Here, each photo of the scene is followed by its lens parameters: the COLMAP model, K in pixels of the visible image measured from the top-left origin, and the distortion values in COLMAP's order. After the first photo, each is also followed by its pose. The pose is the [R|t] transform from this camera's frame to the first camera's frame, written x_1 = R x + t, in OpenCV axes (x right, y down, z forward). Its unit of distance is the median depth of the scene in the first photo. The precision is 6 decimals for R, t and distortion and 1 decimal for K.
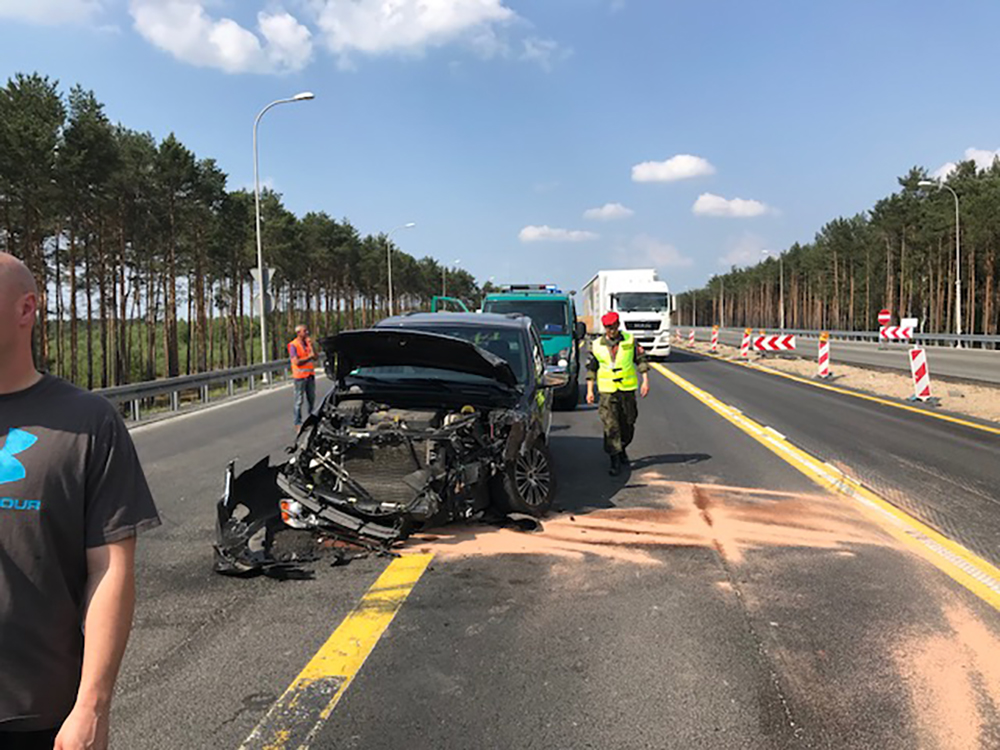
lens RADIAL K [[830.8, 0, 500.0], [0, 830.8, 375.0], [0, 0, 1]] dist [0.038903, -0.062411]
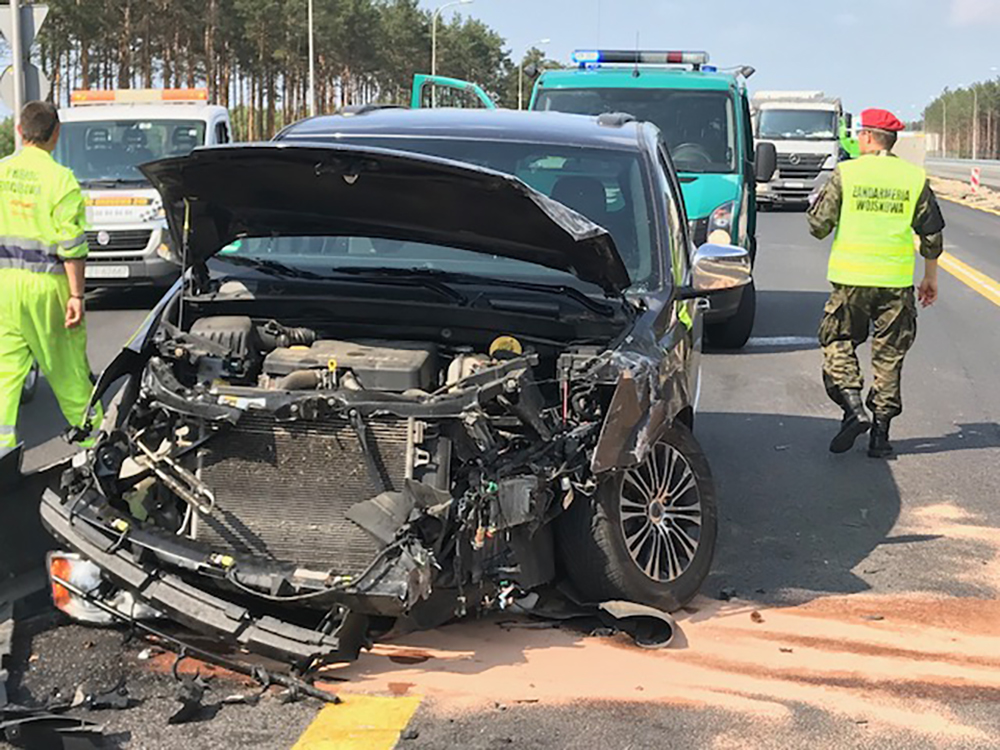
lens RADIAL K [[1880.5, 0, 500.0], [0, 1880.5, 375.0], [0, 0, 1]] dist [0.078208, 0.114523]
pose [[0.999366, 0.021216, -0.028587, -0.015262], [-0.019492, 0.998050, 0.059299, 0.001102], [0.029790, -0.058705, 0.997831, 0.076180]]
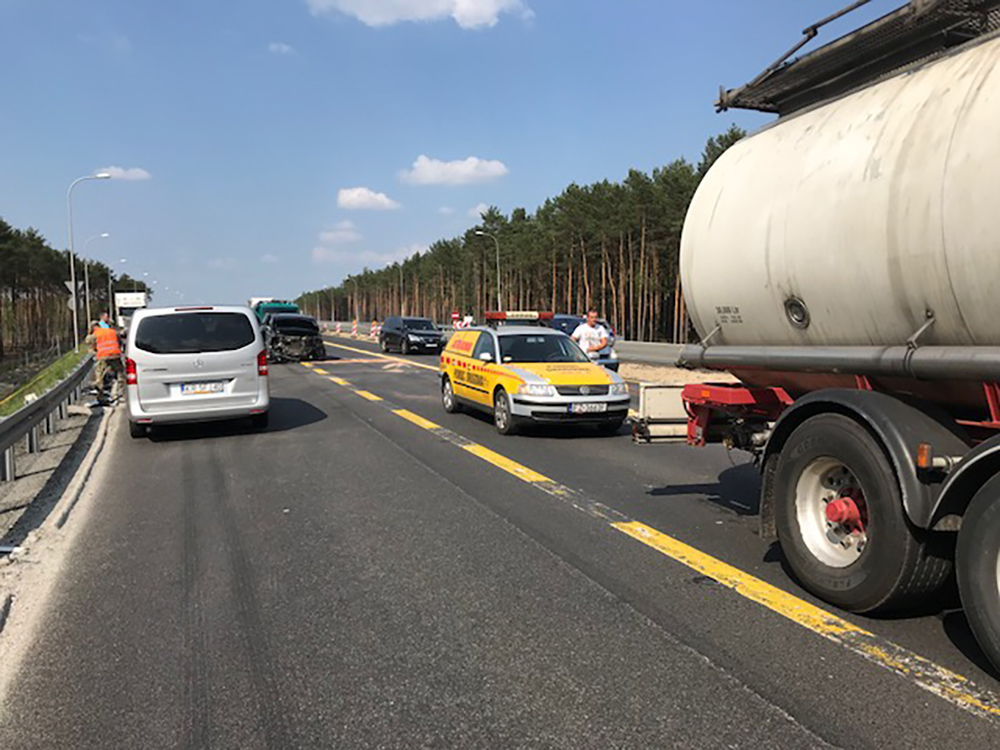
lens RADIAL K [[830.8, 0, 500.0], [0, 830.8, 375.0], [0, 0, 1]] dist [0.038903, -0.062411]
pose [[0.908402, -0.019934, 0.417621, -1.005863], [0.017538, 0.999800, 0.009574, 0.231560], [-0.417729, -0.001373, 0.908571, -3.647945]]
